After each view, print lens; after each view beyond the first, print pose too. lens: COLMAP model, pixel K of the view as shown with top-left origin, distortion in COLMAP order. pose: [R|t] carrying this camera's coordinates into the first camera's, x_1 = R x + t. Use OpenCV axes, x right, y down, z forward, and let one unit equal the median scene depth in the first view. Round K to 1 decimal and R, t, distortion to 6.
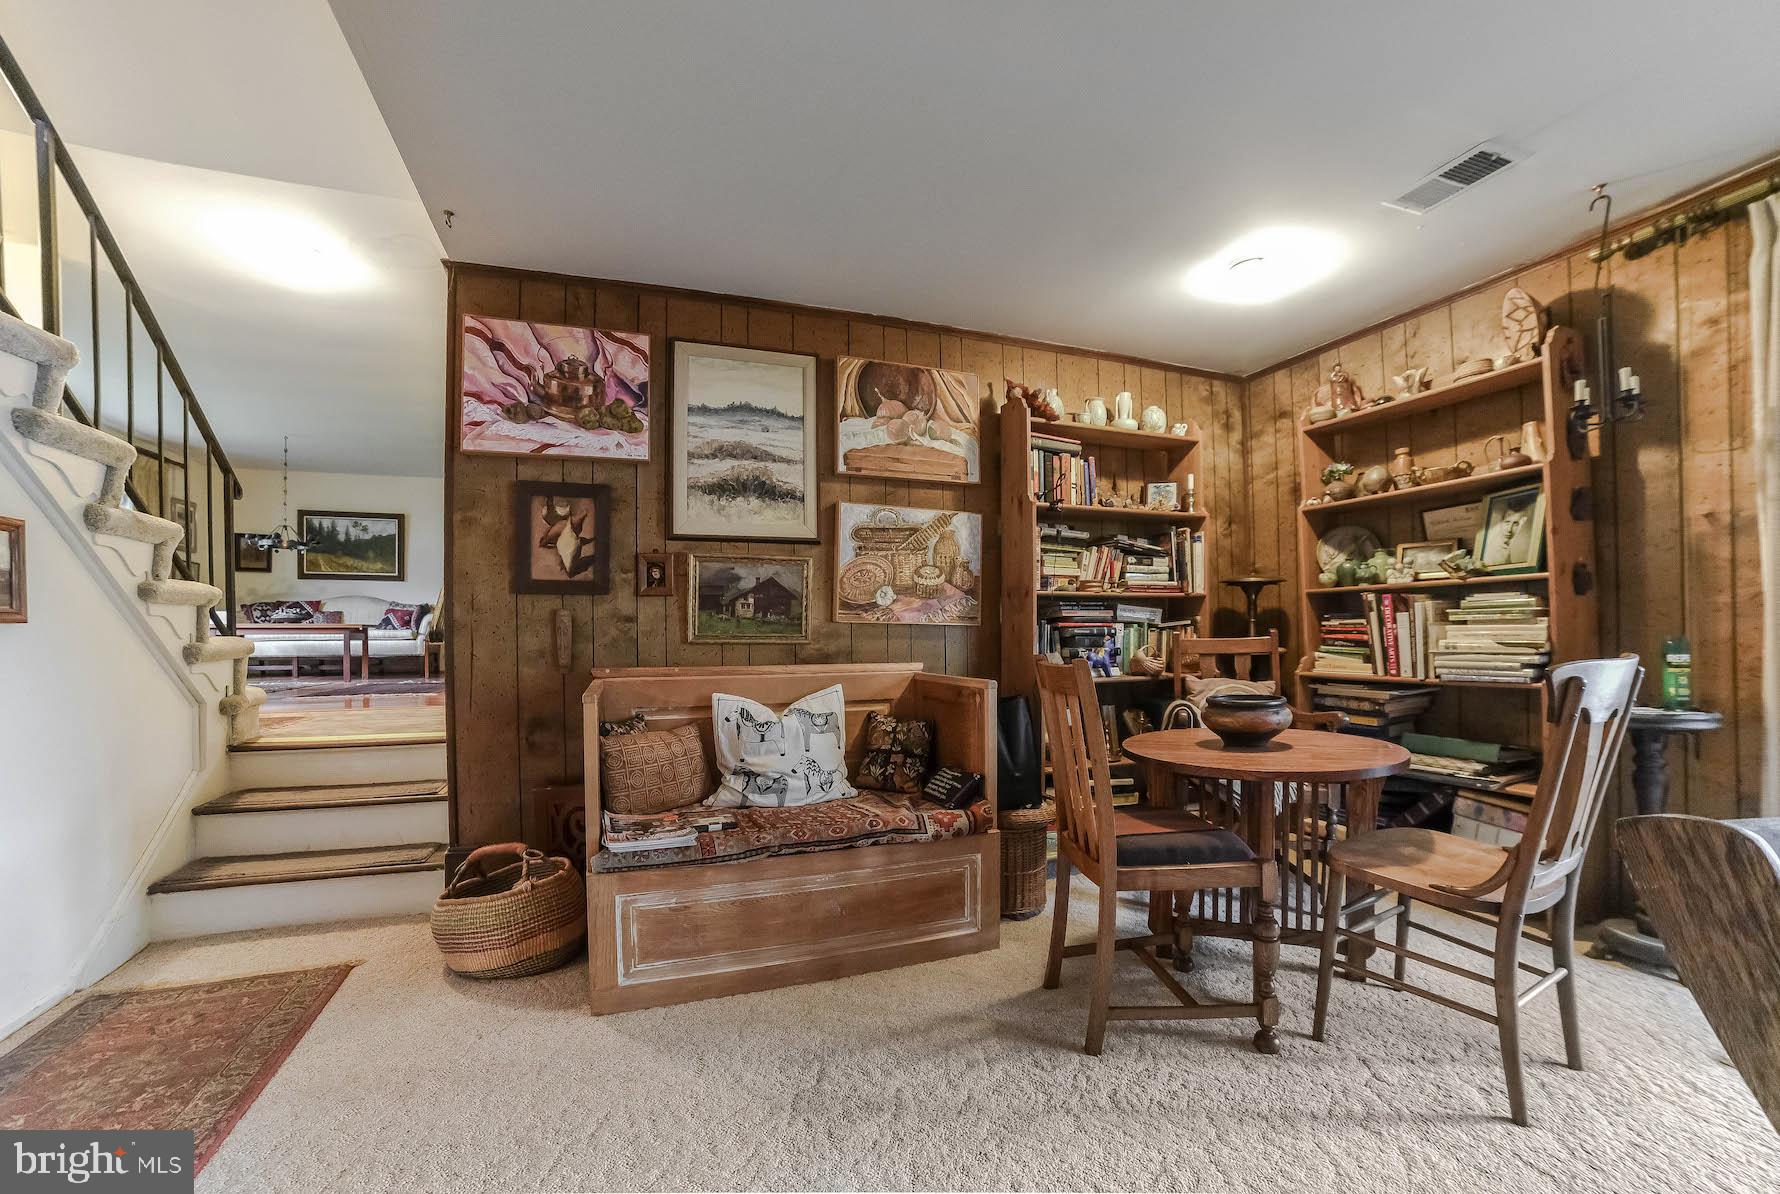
lens RADIAL K [[732.3, 0, 886.0], [0, 732.3, 629.9], [0, 0, 1]] dist [-0.106331, 0.043873]
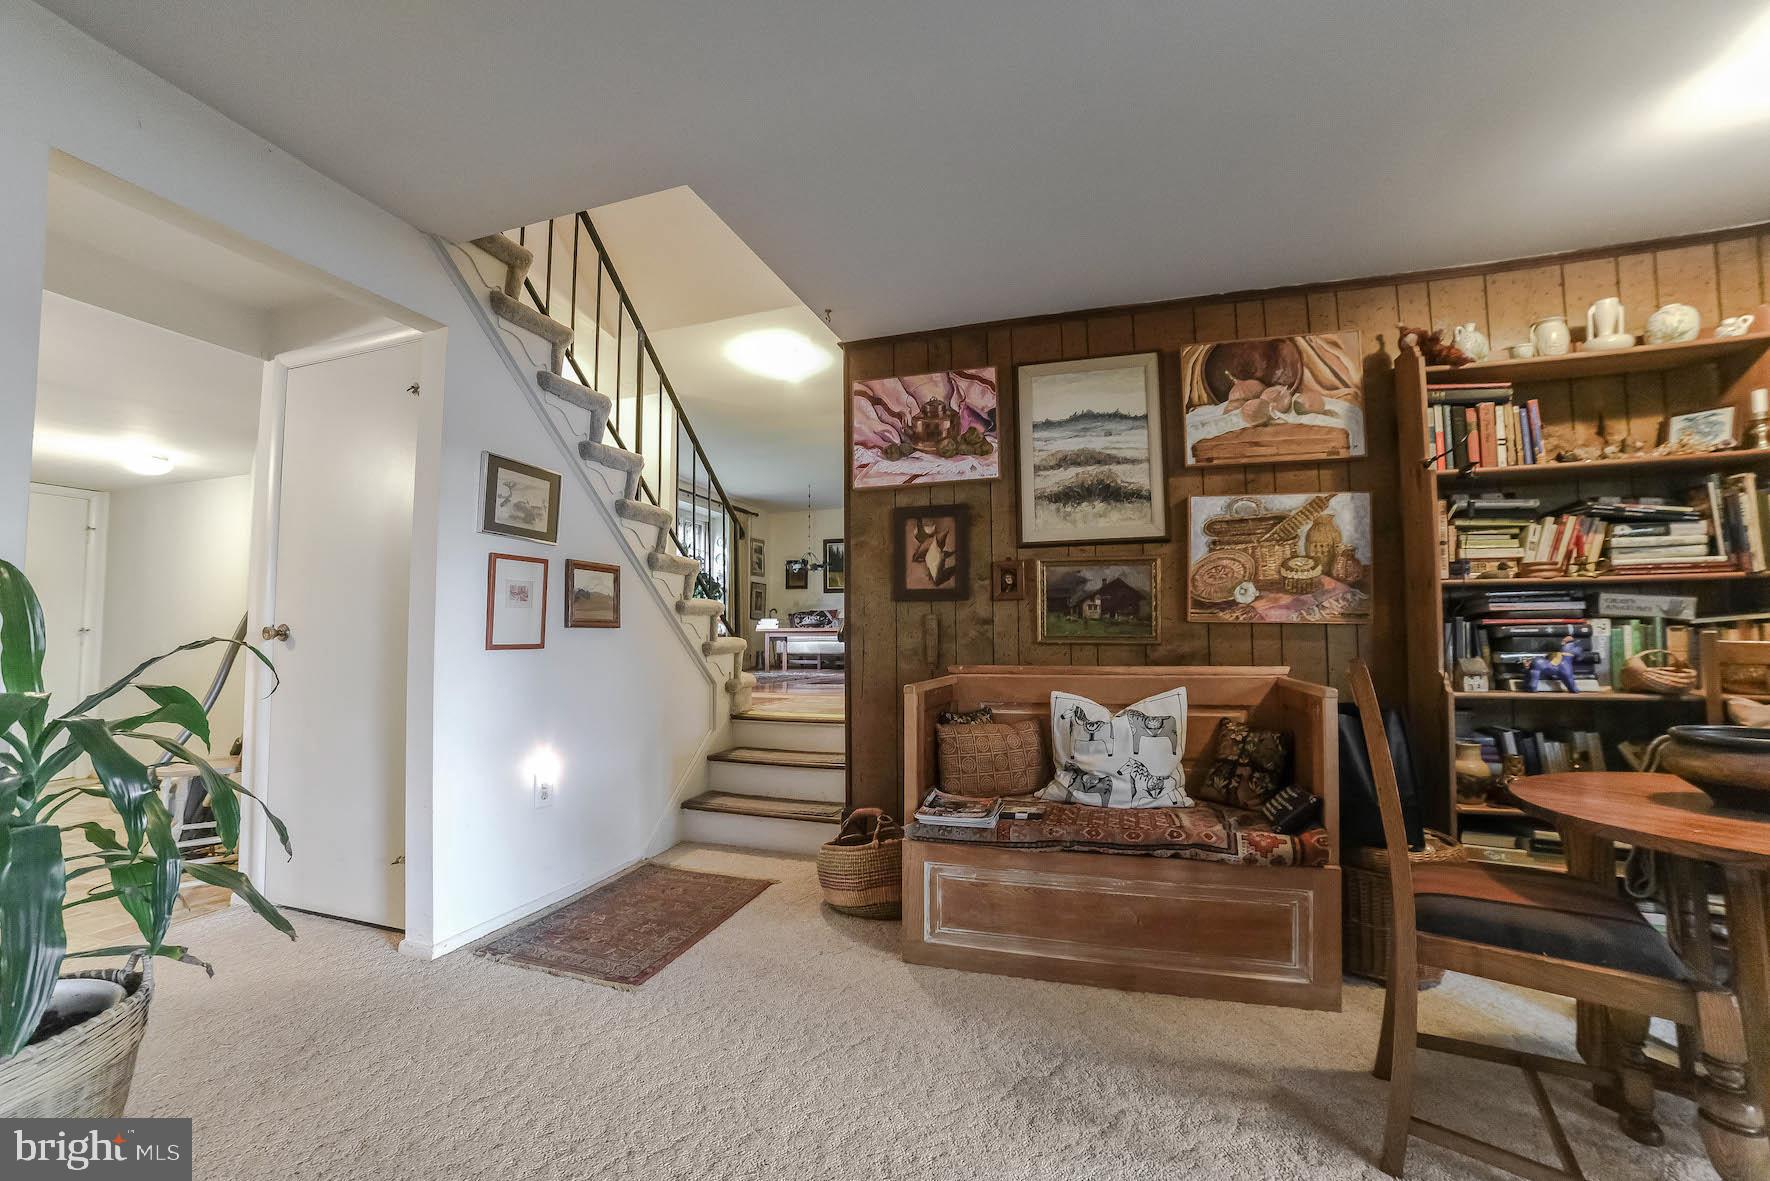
lens RADIAL K [[729.7, 0, 887.0], [0, 729.7, 597.9], [0, 0, 1]] dist [-0.104571, 0.041589]
pose [[0.783041, -0.031173, -0.621189, 0.222280], [0.001506, 0.998835, -0.048226, 0.002434], [0.621969, 0.036828, 0.782176, 0.026688]]
